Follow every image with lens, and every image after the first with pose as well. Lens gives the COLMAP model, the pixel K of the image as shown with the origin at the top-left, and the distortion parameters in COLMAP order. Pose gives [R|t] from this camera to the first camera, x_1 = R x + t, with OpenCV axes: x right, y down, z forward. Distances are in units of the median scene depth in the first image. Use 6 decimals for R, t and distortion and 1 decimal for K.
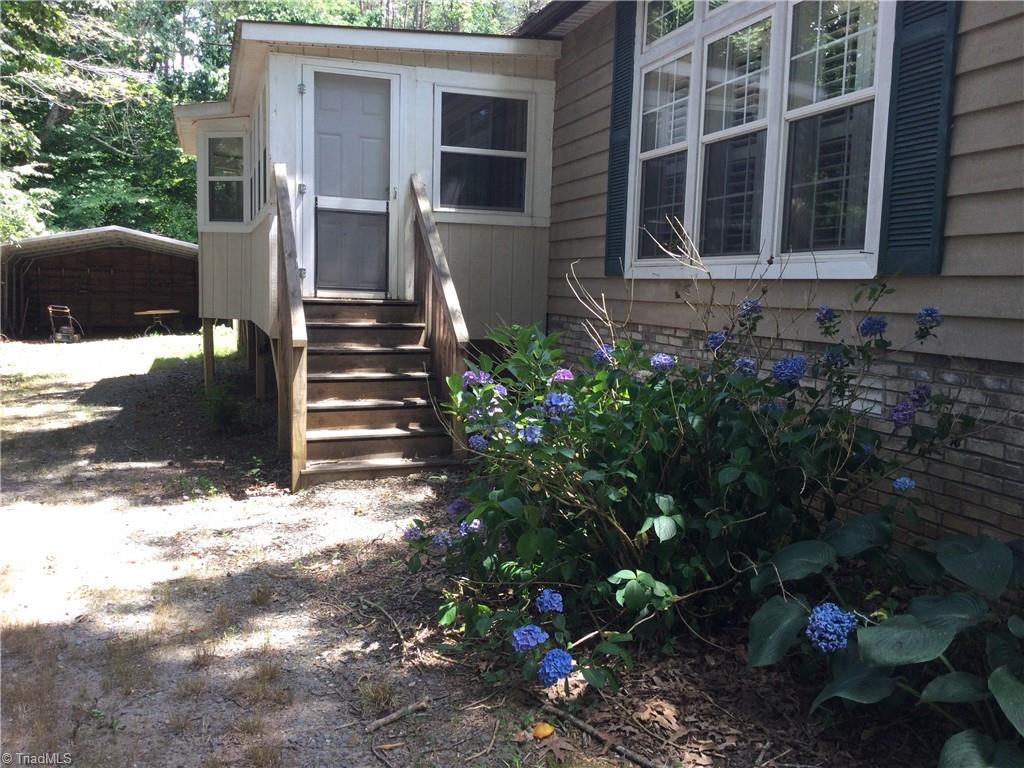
lens RADIAL K [[913.2, 0, 511.7], [0, 913.2, 384.8], [0, 0, 1]] dist [0.044576, -0.063703]
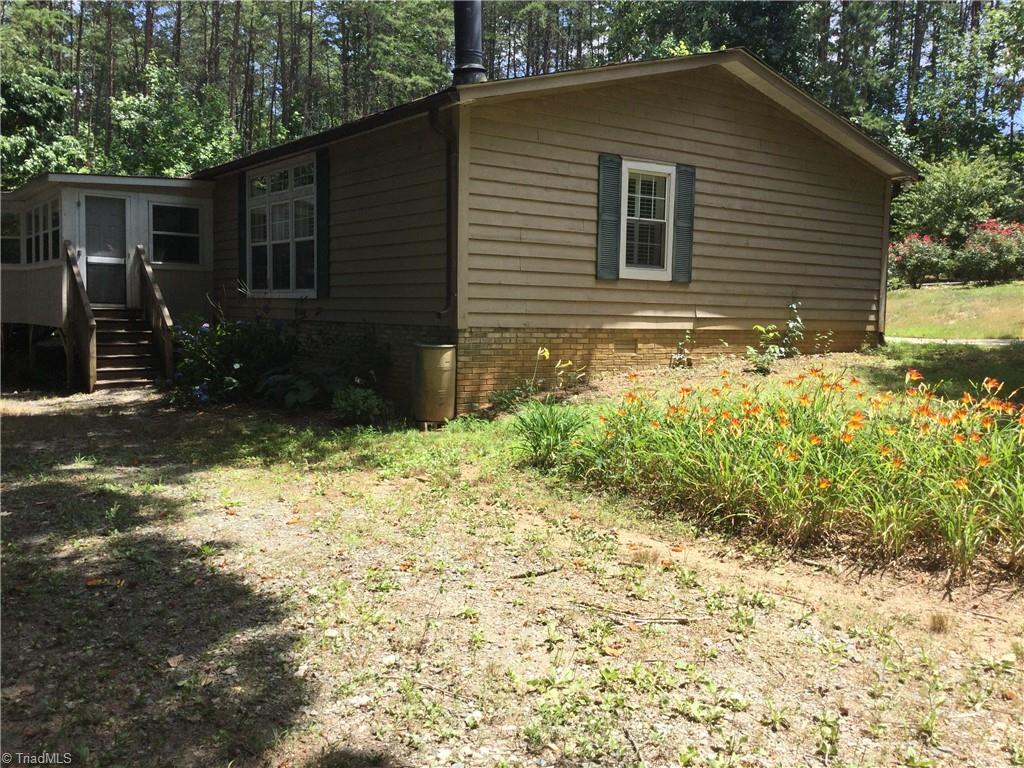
lens RADIAL K [[913.2, 0, 506.4], [0, 913.2, 392.2], [0, 0, 1]] dist [0.044576, -0.063703]
pose [[0.950557, -0.037231, 0.308310, 0.023925], [0.040207, 0.999186, -0.003306, 0.127965], [-0.307936, 0.015538, 0.951280, -1.148424]]
